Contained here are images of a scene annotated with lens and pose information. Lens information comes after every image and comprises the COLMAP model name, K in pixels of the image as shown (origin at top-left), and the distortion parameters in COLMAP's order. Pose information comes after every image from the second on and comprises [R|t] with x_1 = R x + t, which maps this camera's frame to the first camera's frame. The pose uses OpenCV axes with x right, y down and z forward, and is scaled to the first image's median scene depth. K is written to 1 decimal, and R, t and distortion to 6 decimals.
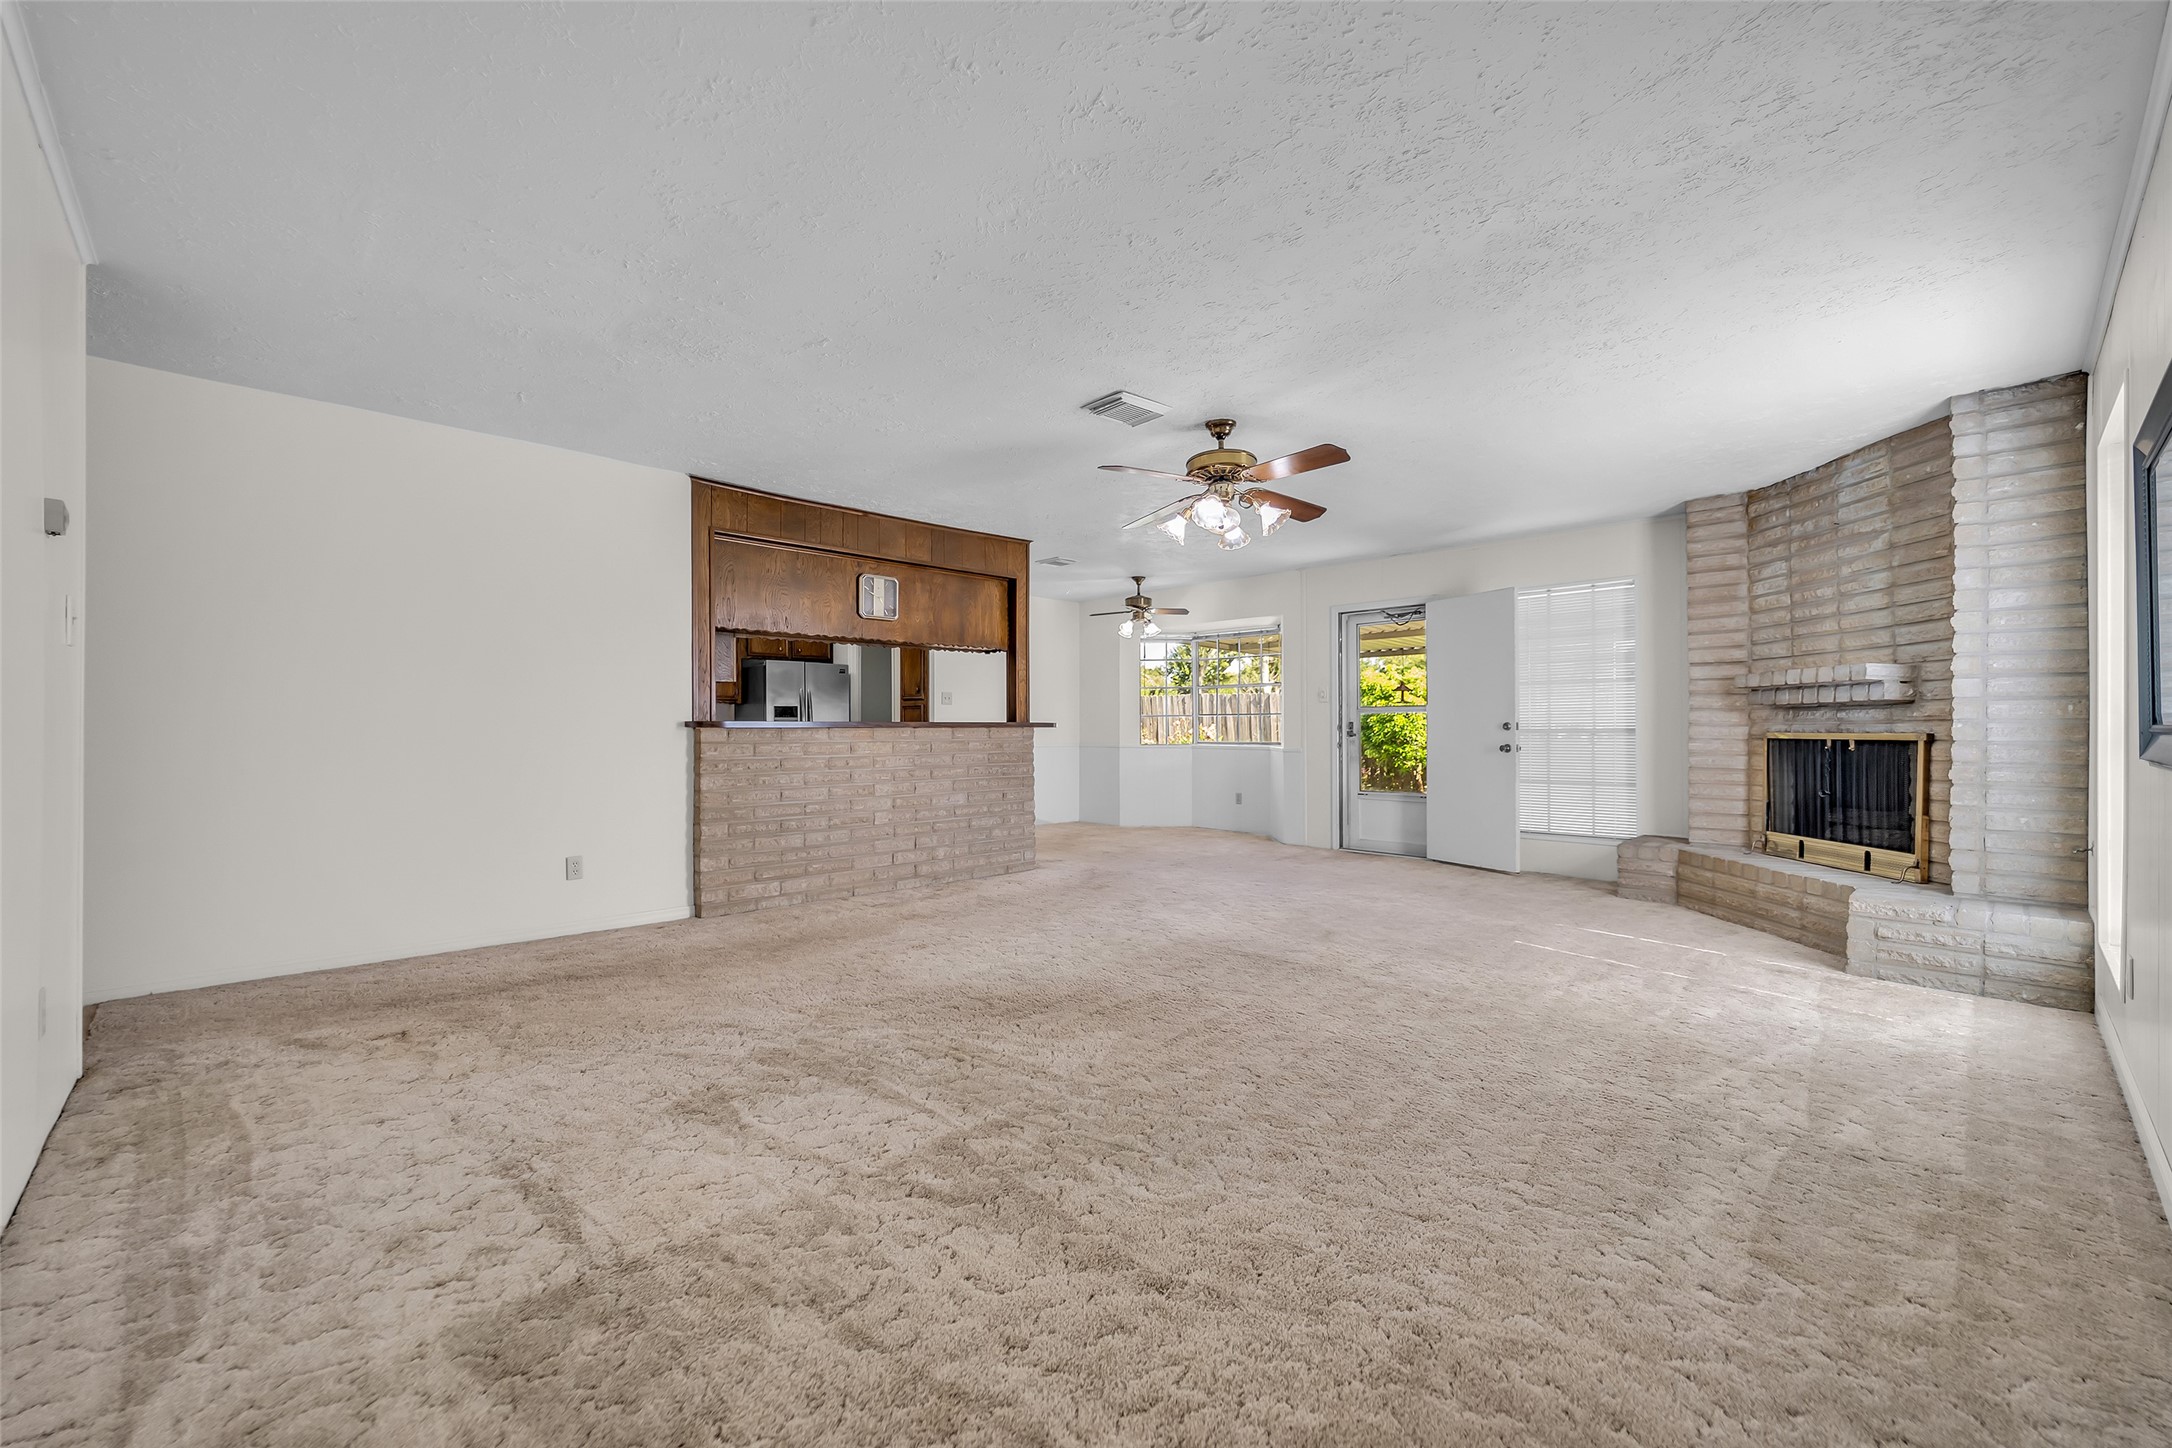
lens RADIAL K [[879.4, 0, 1075.7], [0, 879.4, 729.0], [0, 0, 1]] dist [0.001283, -0.000321]
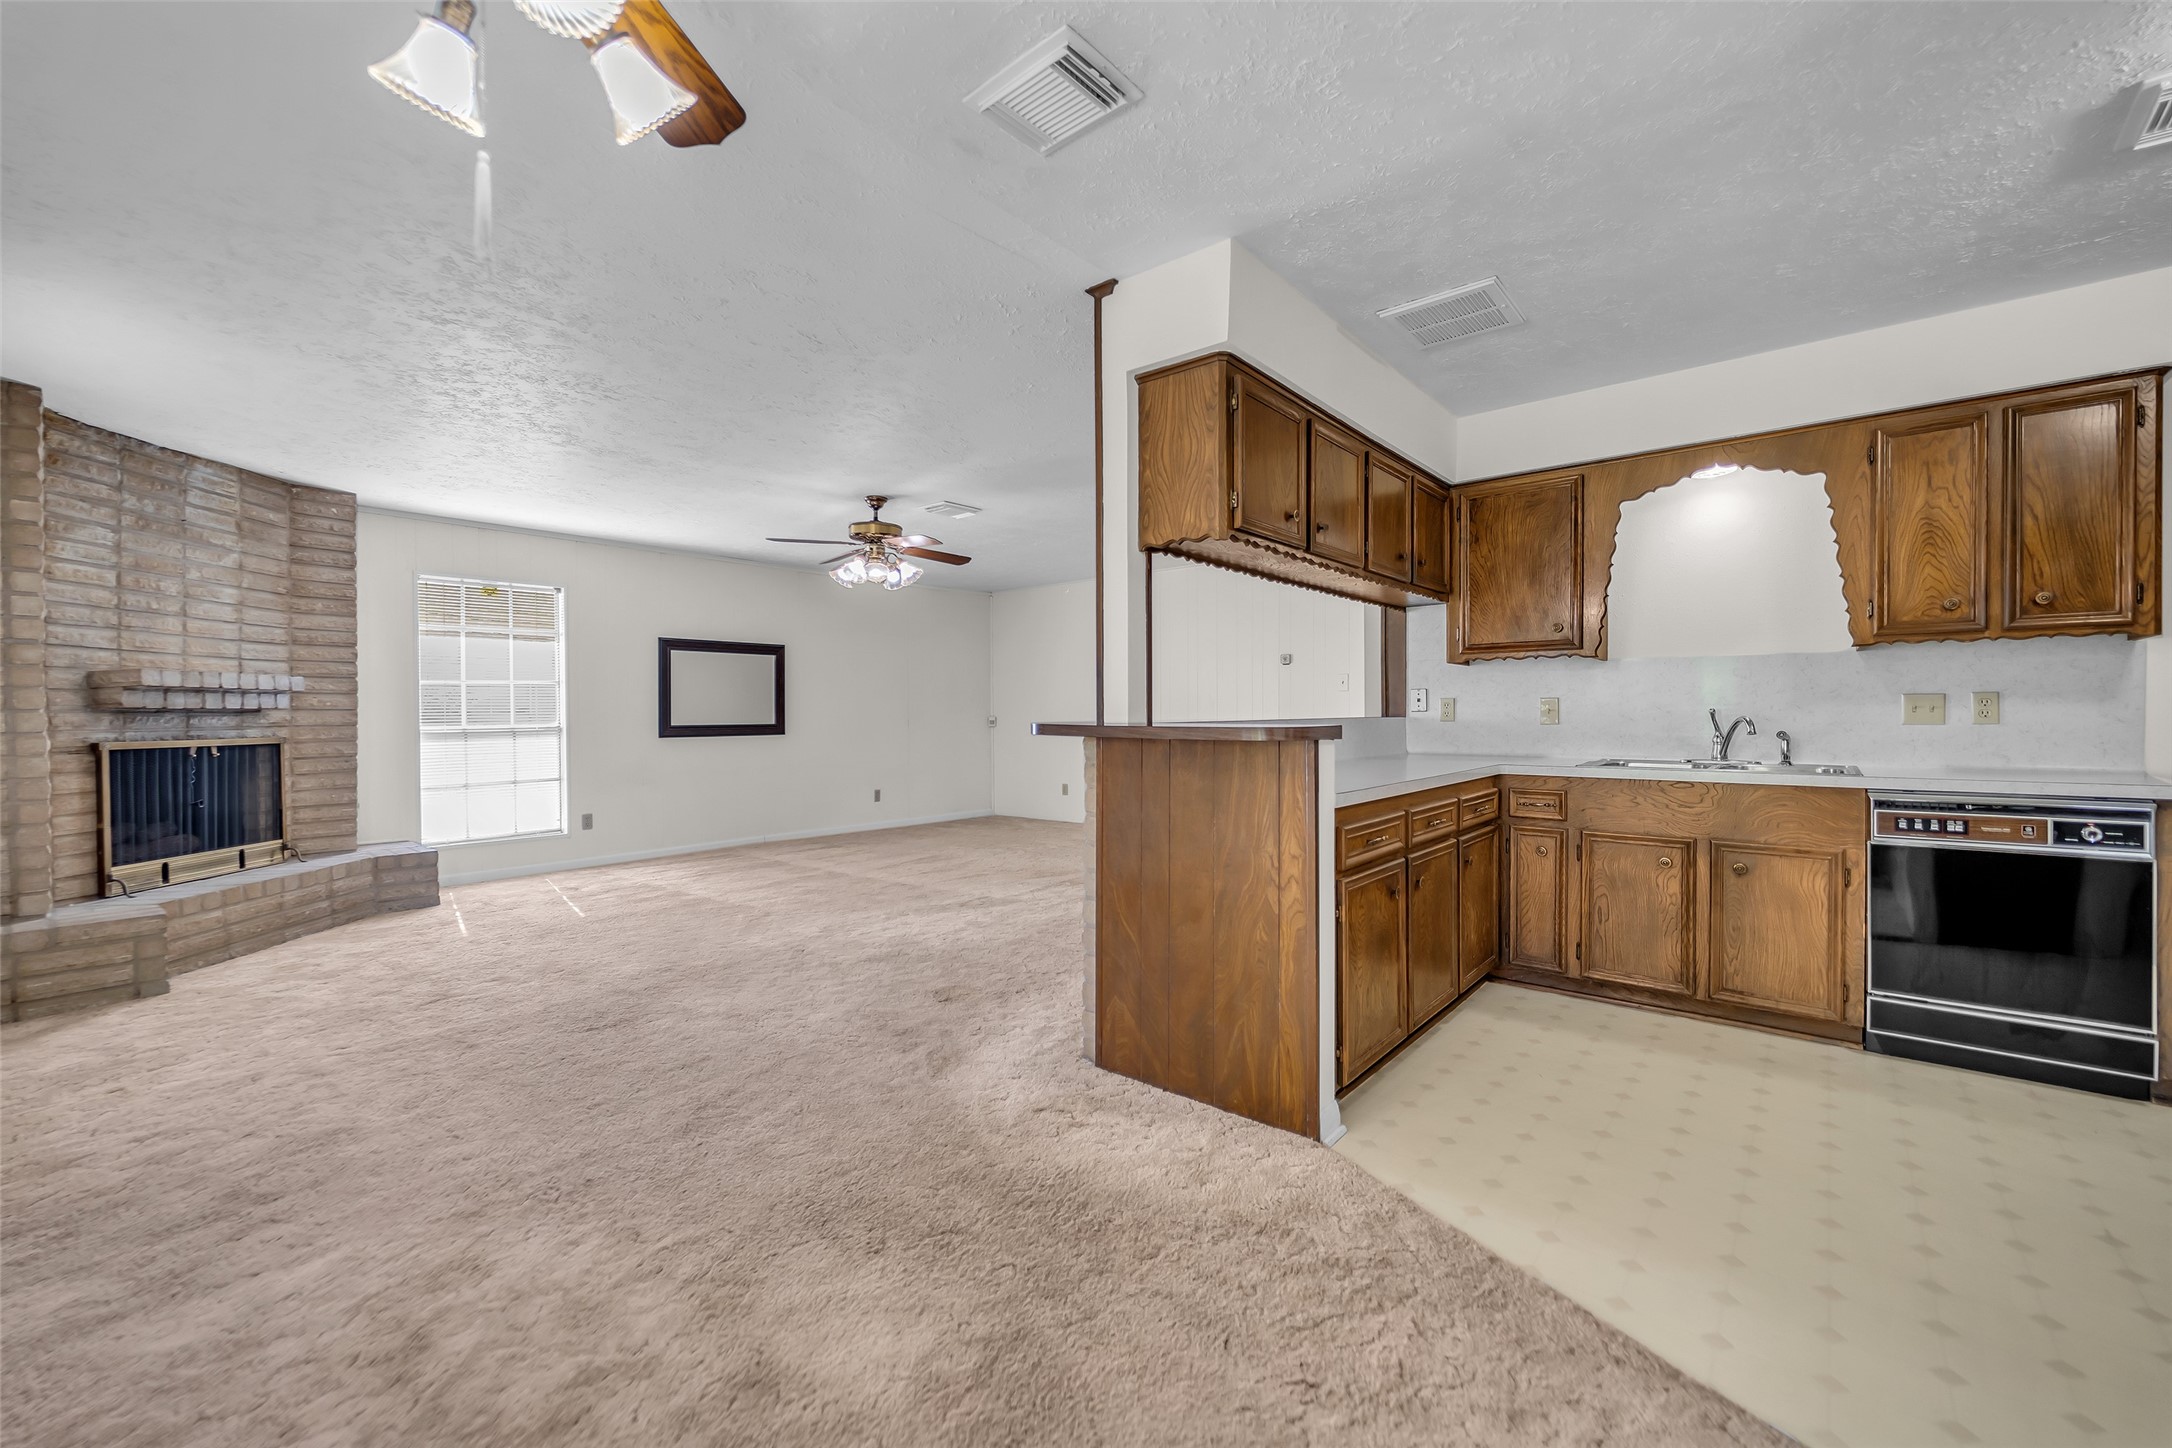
lens RADIAL K [[869.6, 0, 1075.0], [0, 869.6, 719.4], [0, 0, 1]] dist [0.001255, -0.000709]
pose [[-0.995095, 0.008810, -0.098530, 0.000854], [0.008339, 0.999952, 0.005198, -0.014391], [0.098571, 0.004351, -0.995121, 1.997289]]
